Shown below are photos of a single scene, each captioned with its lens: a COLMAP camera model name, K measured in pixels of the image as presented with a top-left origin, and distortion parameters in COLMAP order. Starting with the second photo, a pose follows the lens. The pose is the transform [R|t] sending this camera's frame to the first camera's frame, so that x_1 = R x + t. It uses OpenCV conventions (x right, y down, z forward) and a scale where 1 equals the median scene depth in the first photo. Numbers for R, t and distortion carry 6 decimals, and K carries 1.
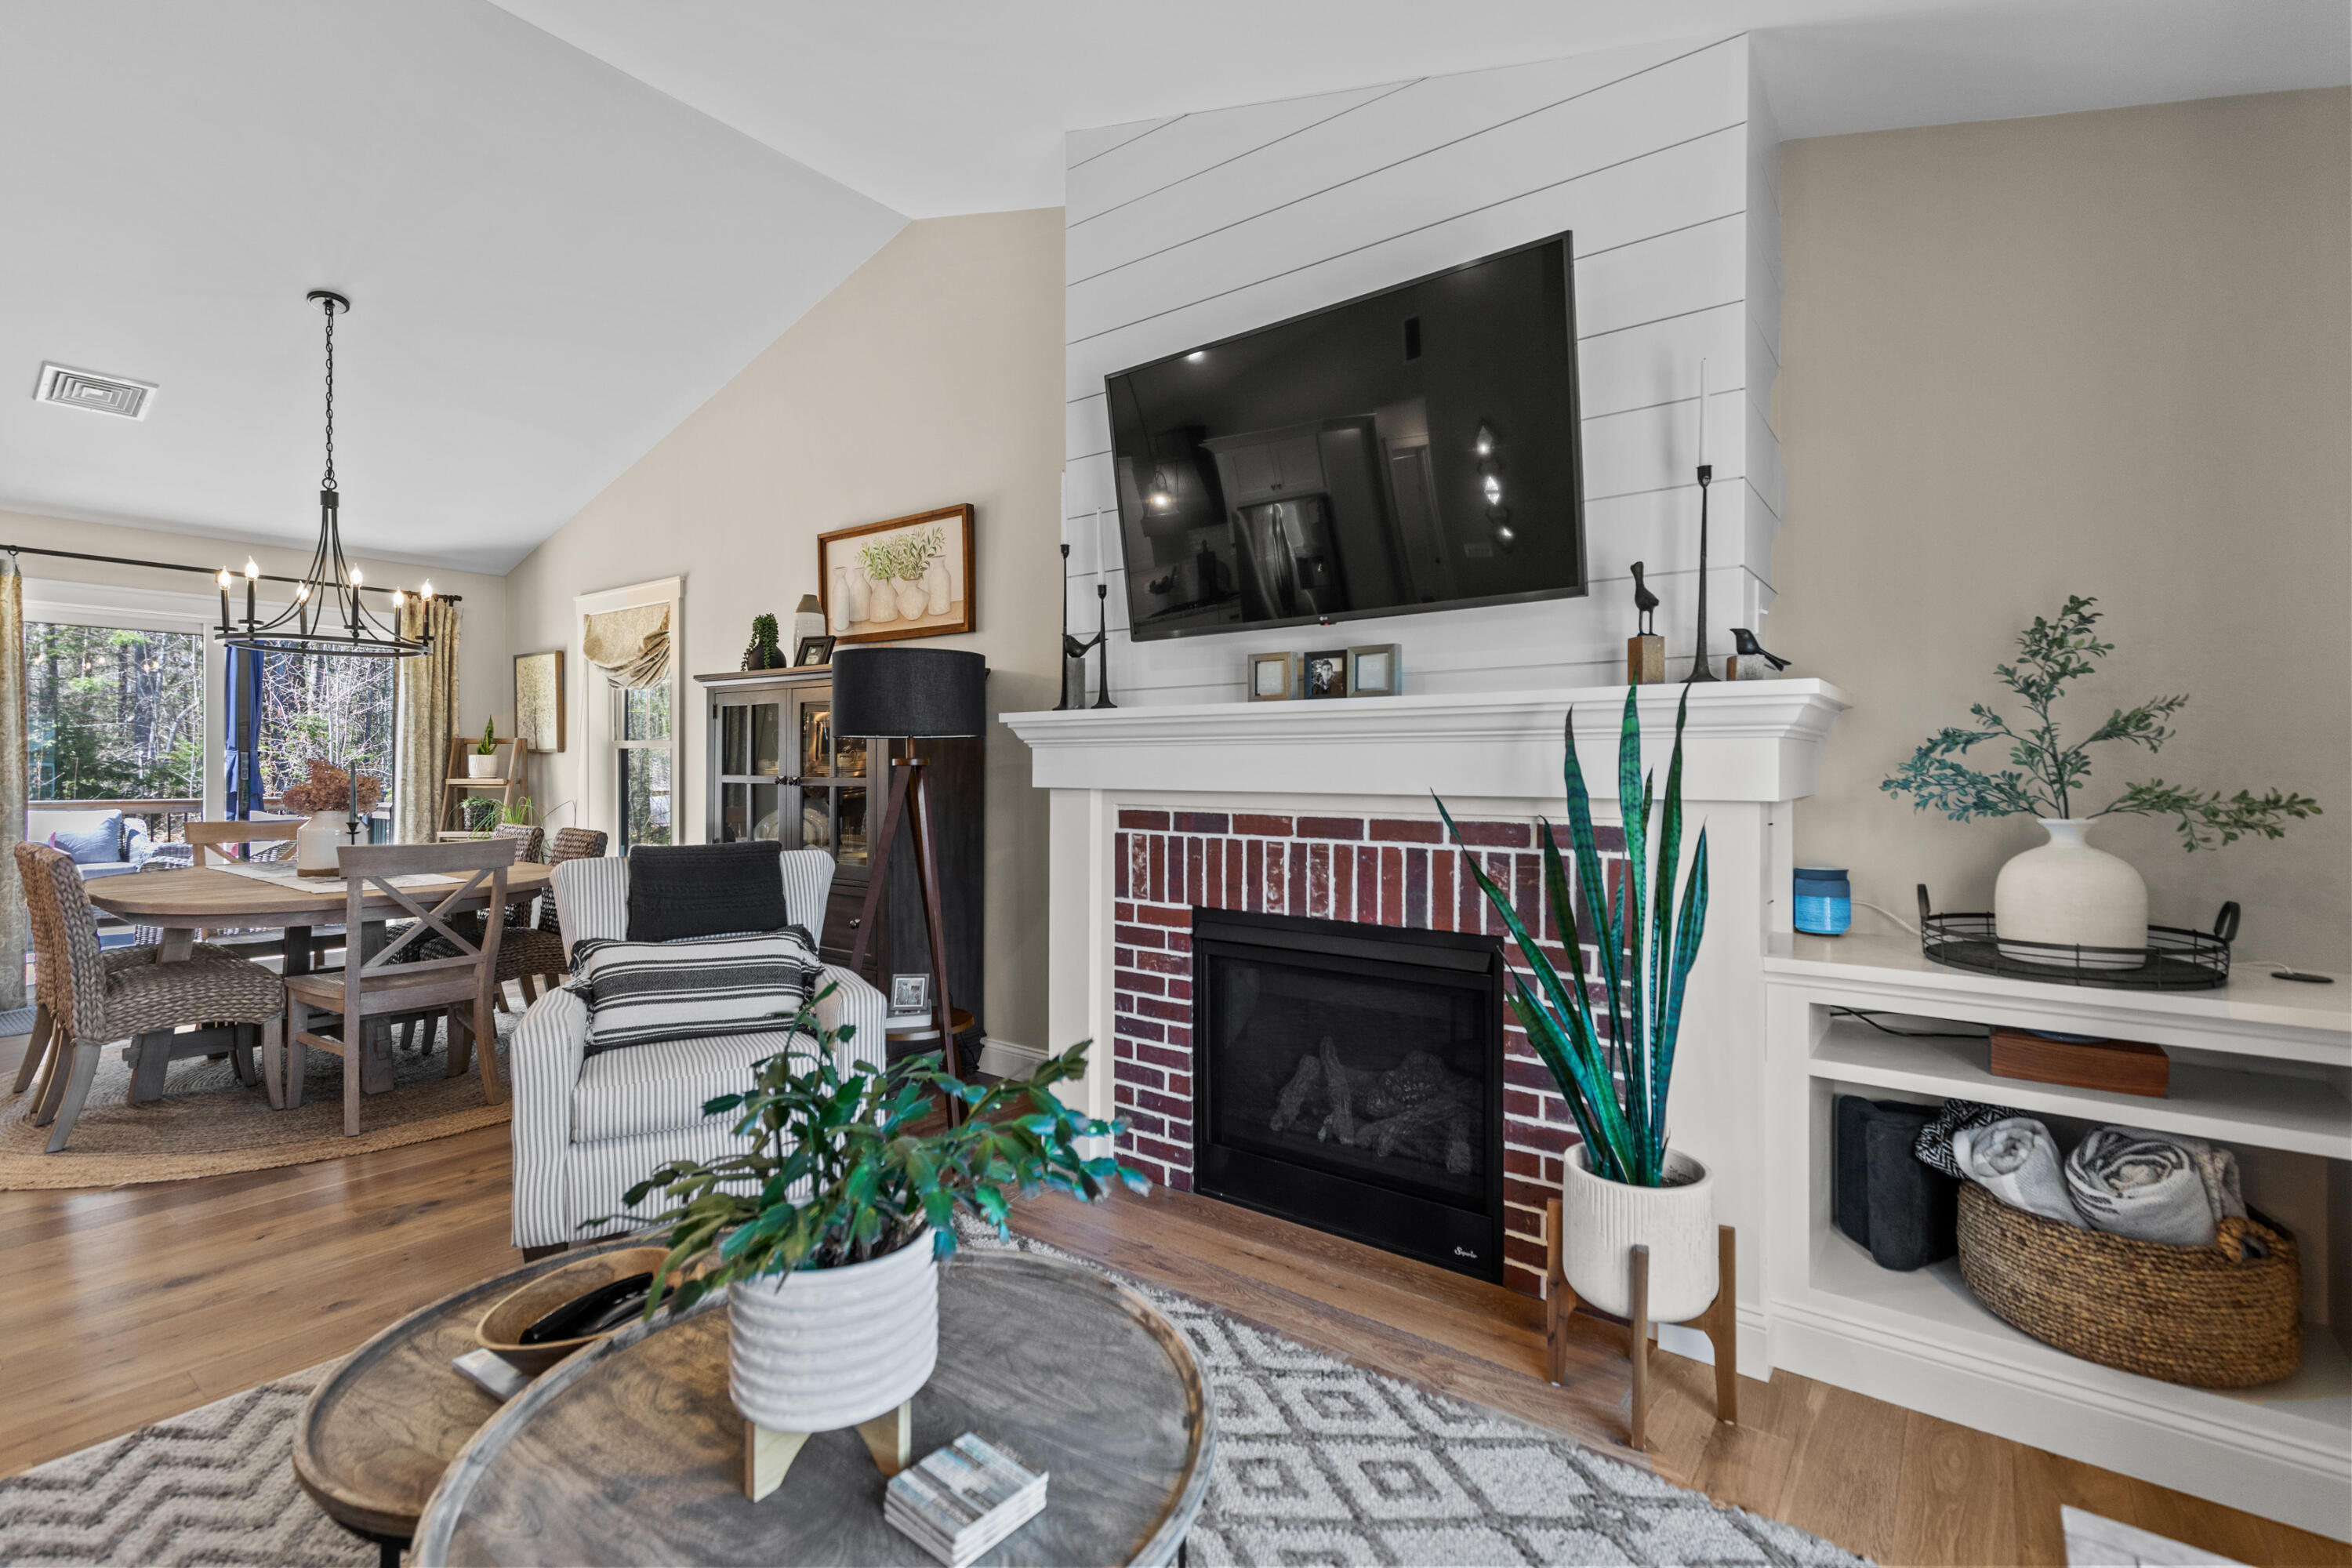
lens RADIAL K [[1052.2, 0, 1188.6], [0, 1052.2, 773.5], [0, 0, 1]] dist [0.008263, -0.000447]
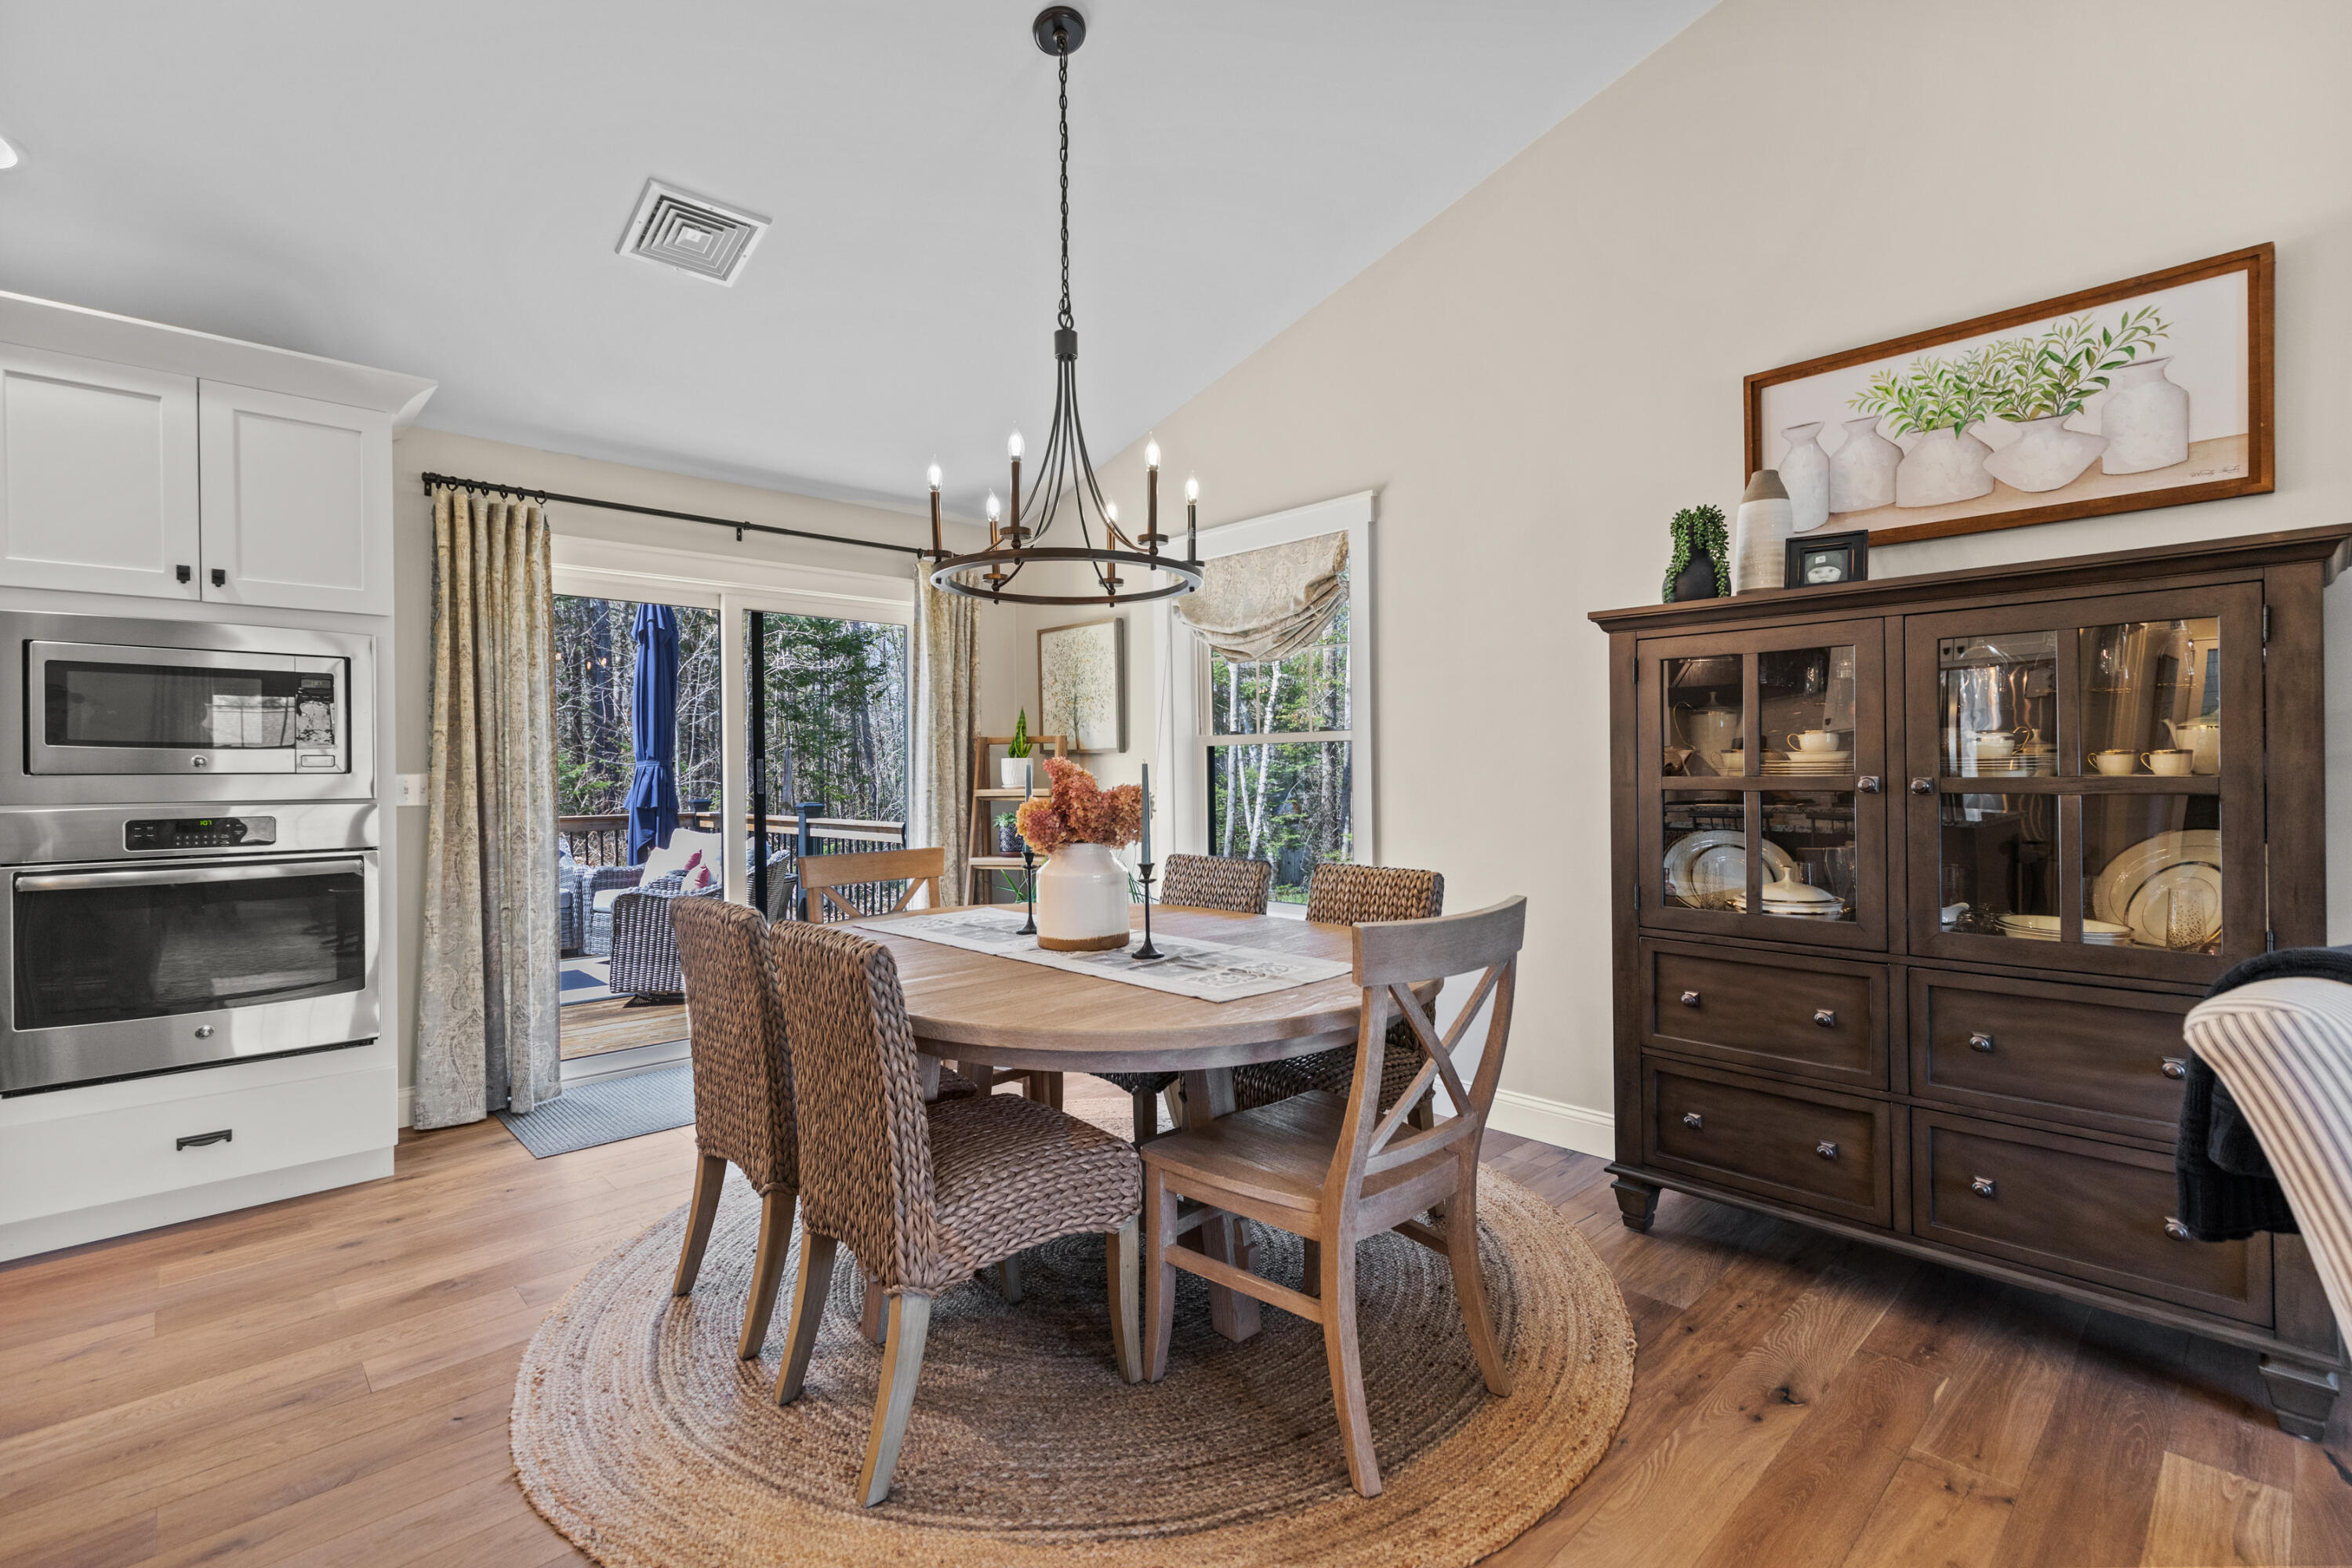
lens RADIAL K [[1061.8, 0, 1193.4], [0, 1061.8, 774.1], [0, 0, 1]] dist [0.005369, -0.000148]
pose [[0.986762, -0.015306, -0.161451, -0.888063], [0.014987, 0.999883, -0.003194, -0.003044], [0.161481, 0.000732, 0.986876, 0.543436]]
